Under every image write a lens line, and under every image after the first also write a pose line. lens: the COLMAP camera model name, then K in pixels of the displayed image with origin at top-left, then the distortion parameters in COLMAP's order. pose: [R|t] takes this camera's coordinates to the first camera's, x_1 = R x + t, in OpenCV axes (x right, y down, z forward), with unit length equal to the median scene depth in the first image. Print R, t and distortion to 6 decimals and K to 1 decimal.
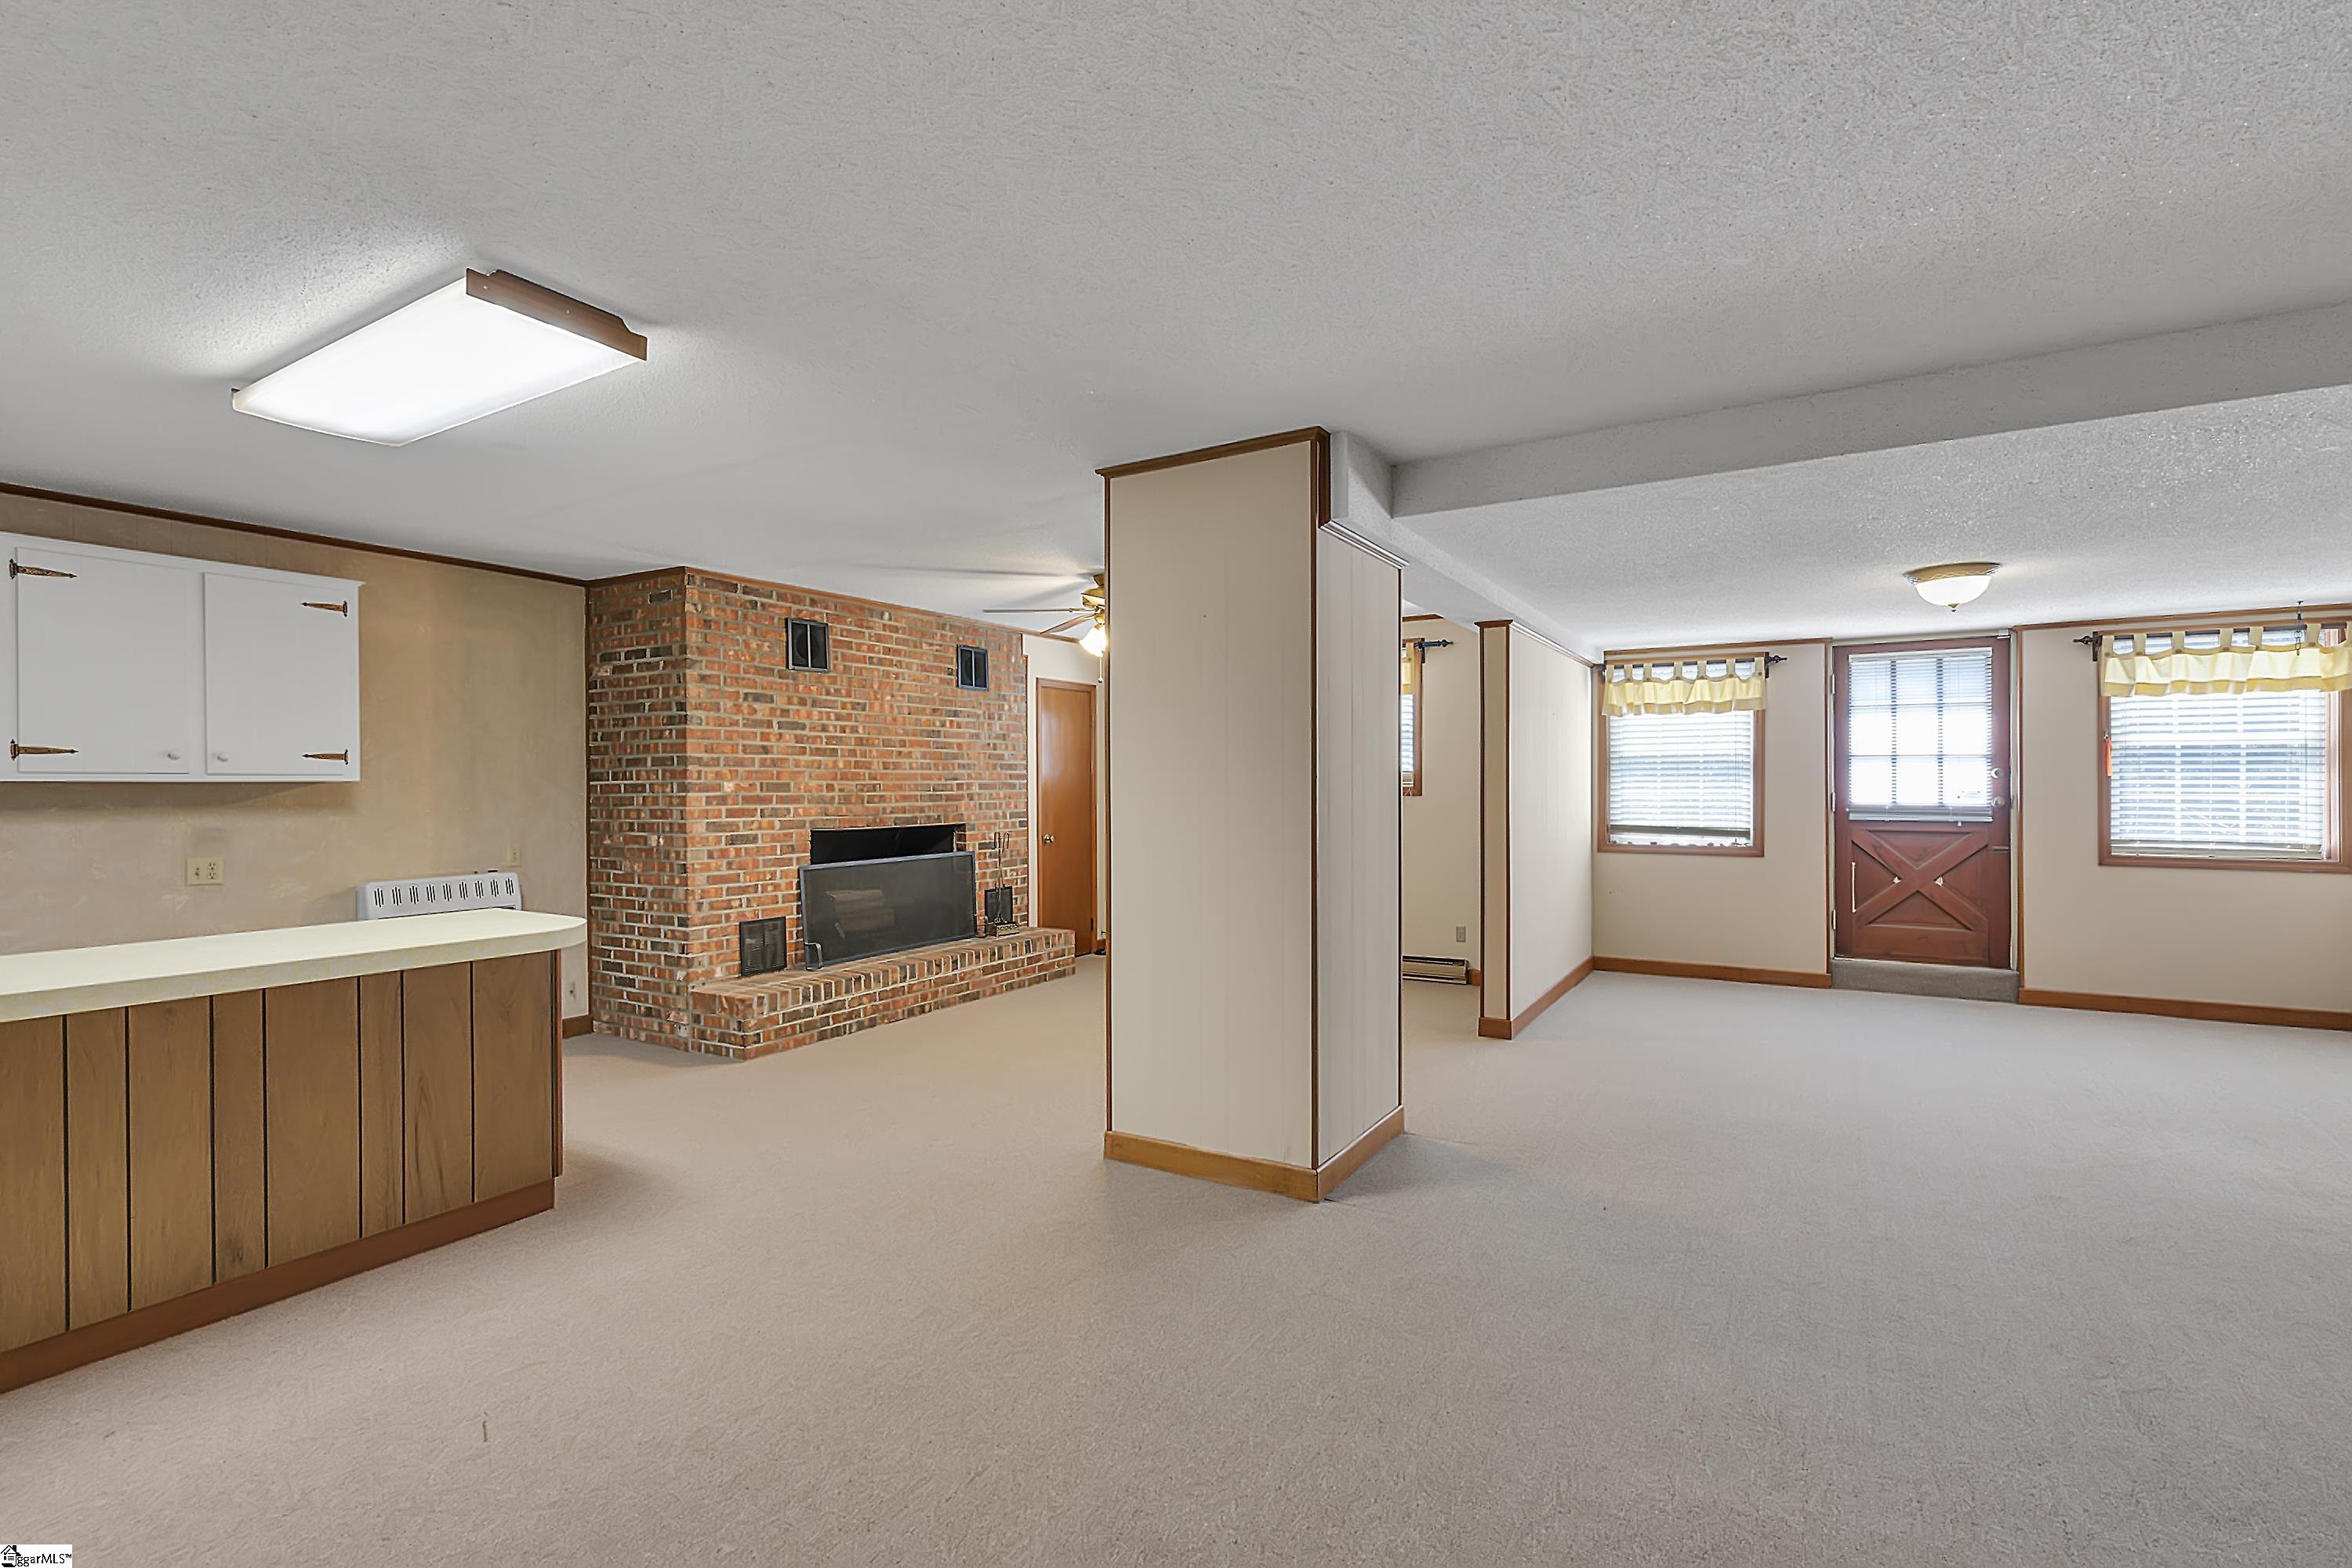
lens RADIAL K [[1058.7, 0, 1175.8], [0, 1058.7, 789.7], [0, 0, 1]] dist [0.000643, 0.000348]
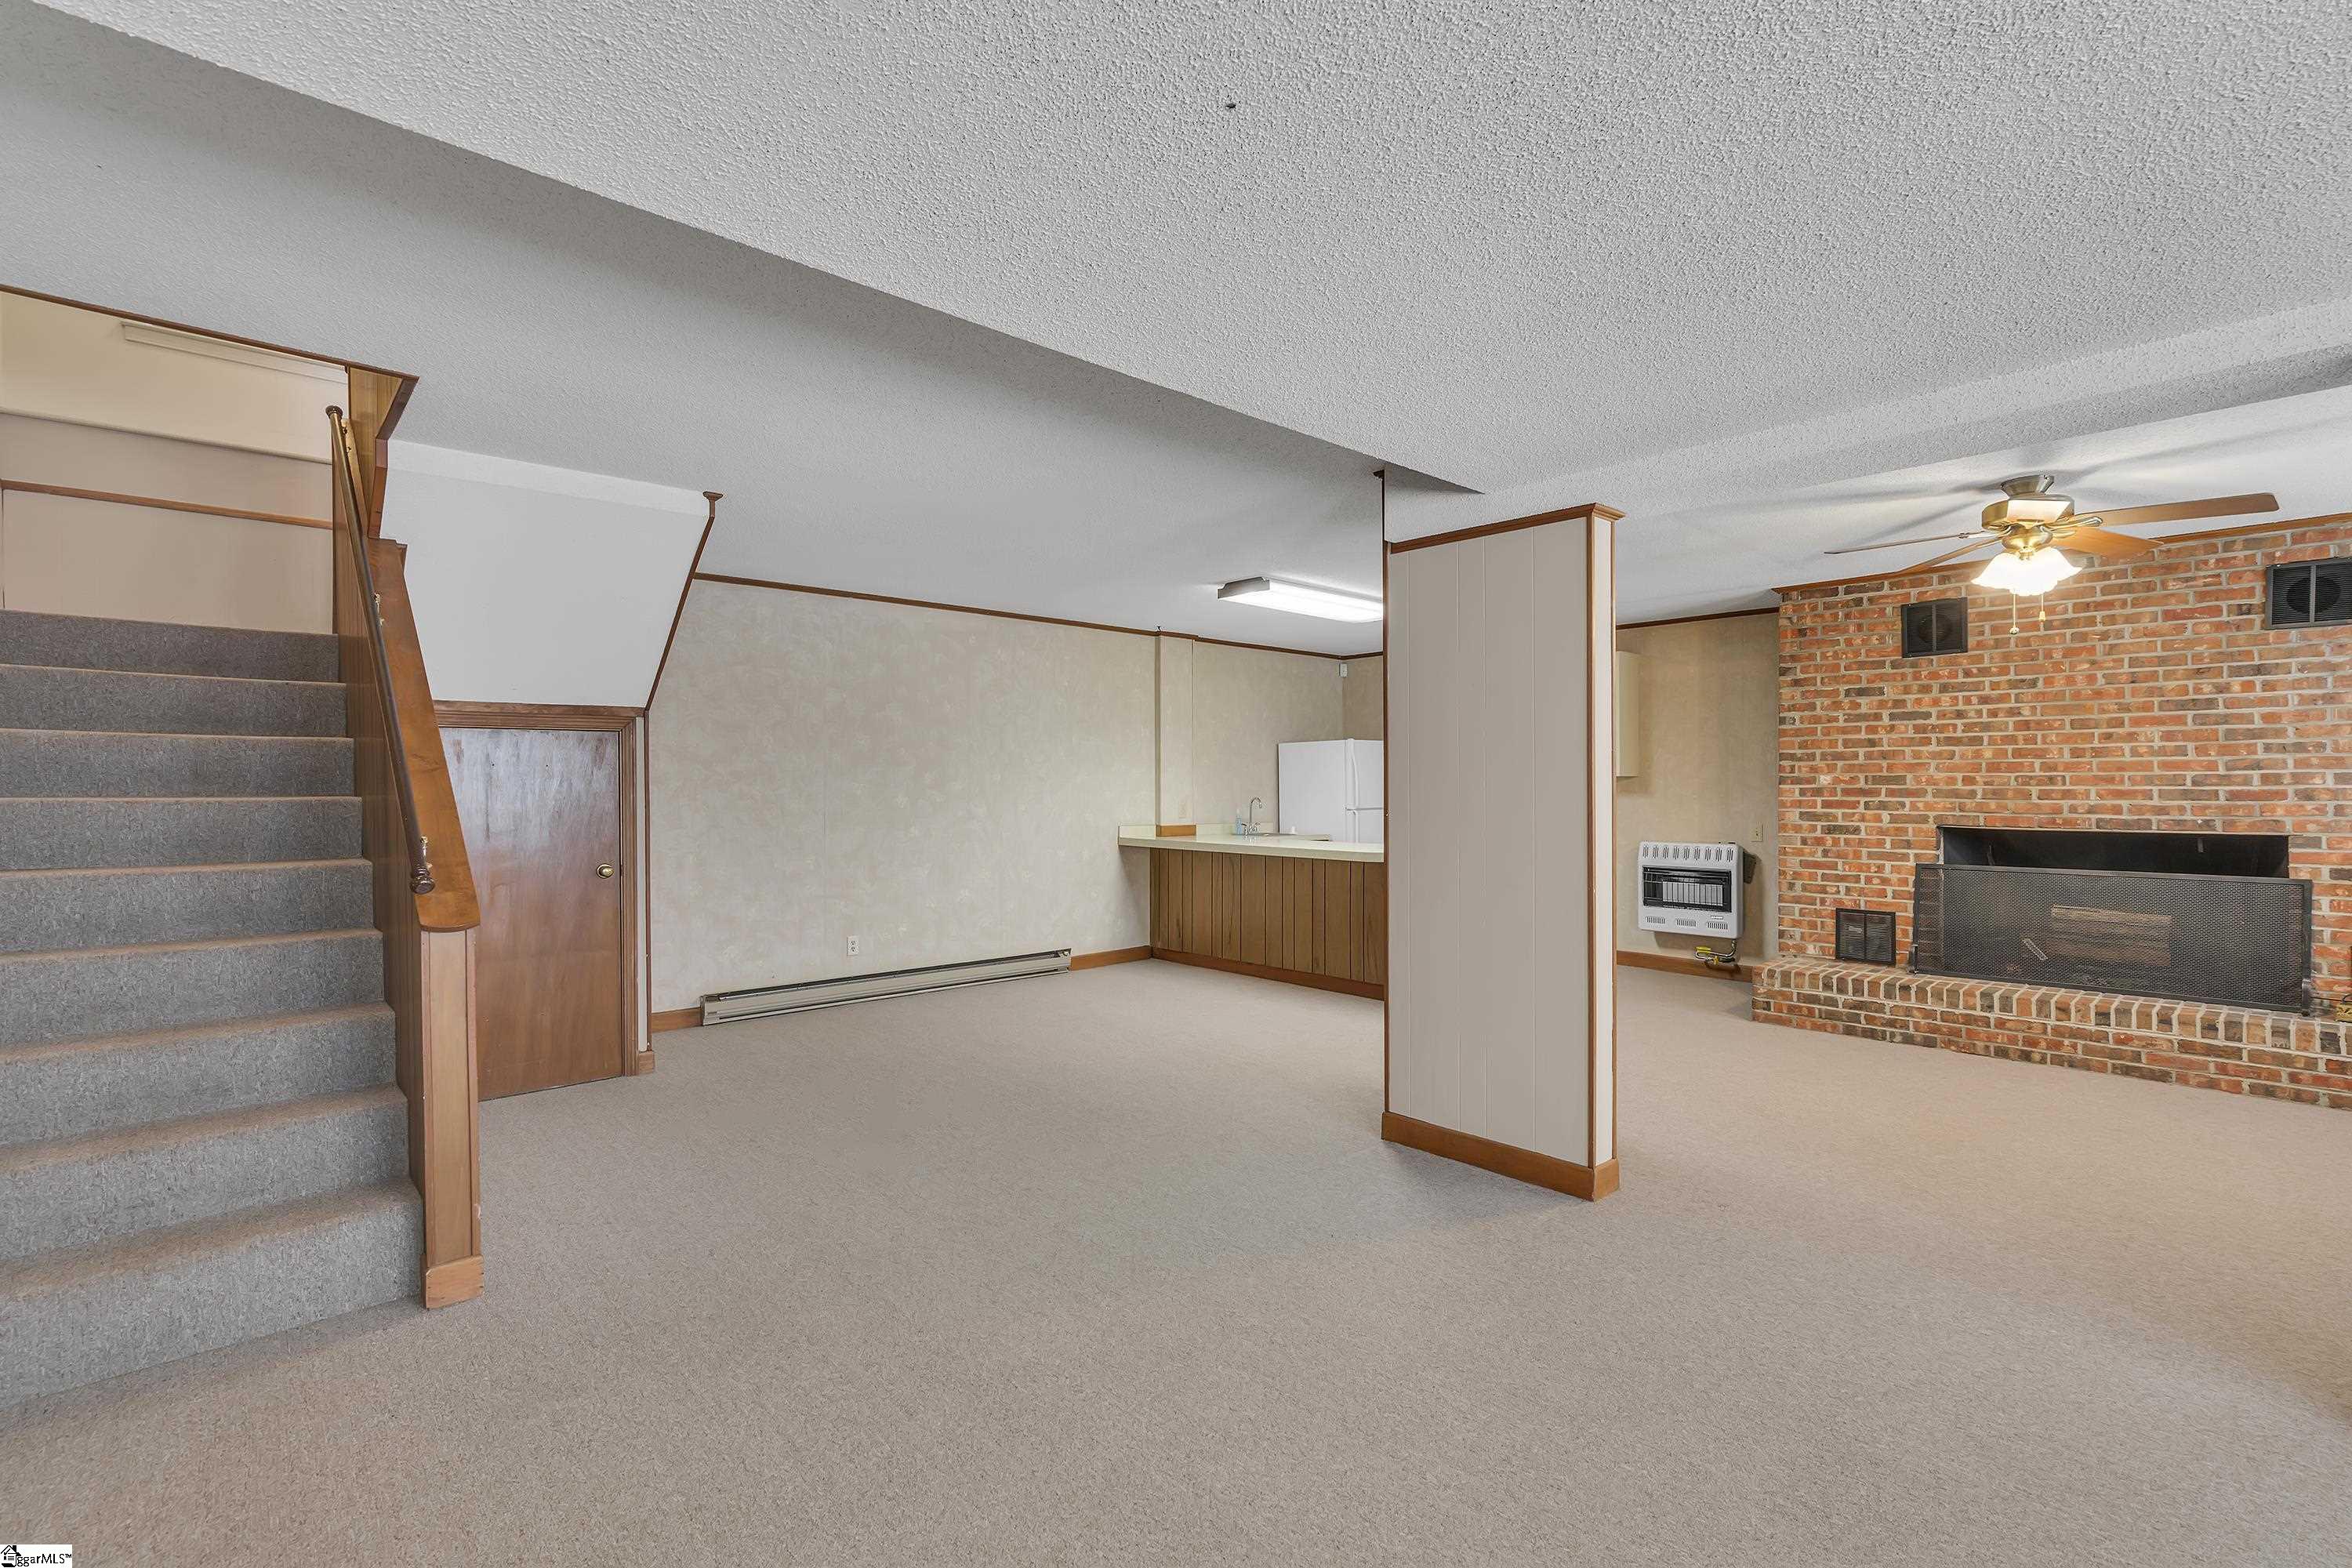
lens RADIAL K [[1058.7, 0, 1175.8], [0, 1058.7, 789.7], [0, 0, 1]] dist [0.000643, 0.000348]
pose [[-0.282827, 0.008591, -0.959132, 0.699097], [-0.002004, 0.999952, 0.009547, -0.001262], [0.959169, 0.004623, -0.282797, 0.594146]]
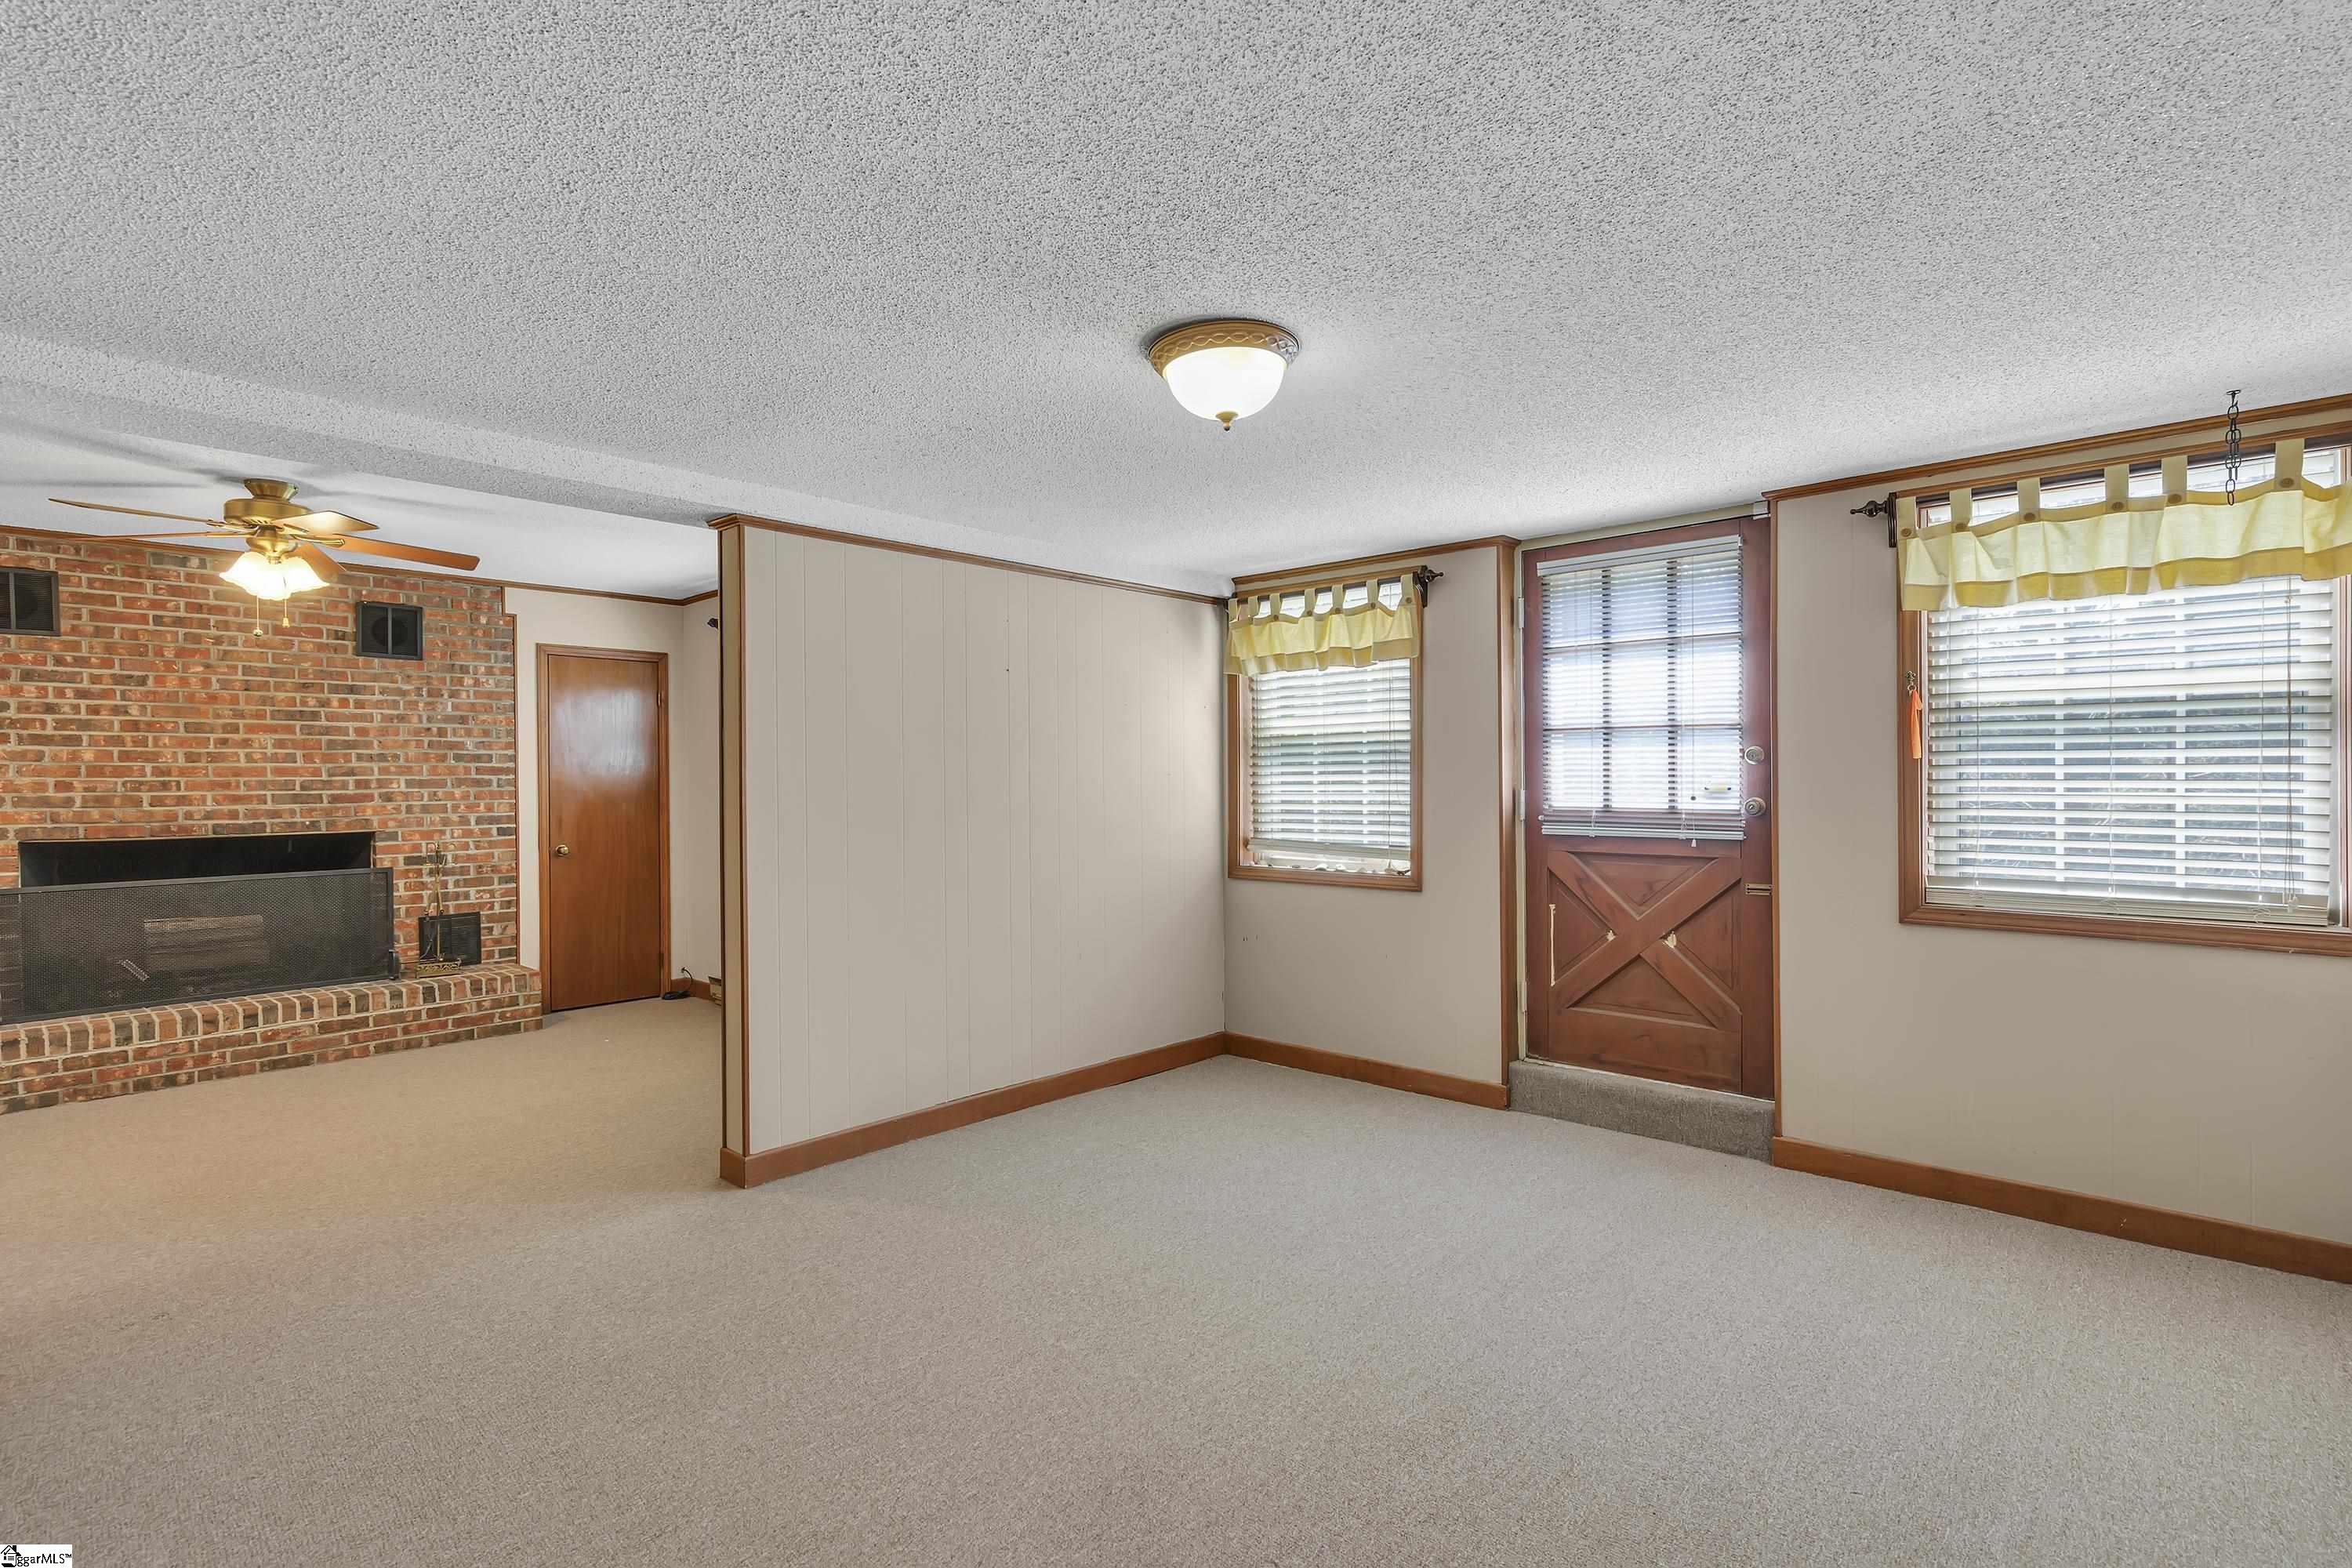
lens RADIAL K [[1104.1, 0, 1185.5], [0, 1104.1, 789.0], [0, 0, 1]] dist [-0.002267, -0.000441]
pose [[0.981103, -0.002097, -0.193475, 0.605674], [0.002918, 0.999988, 0.003959, -0.000742], [0.193464, -0.004449, 0.981097, 0.365463]]
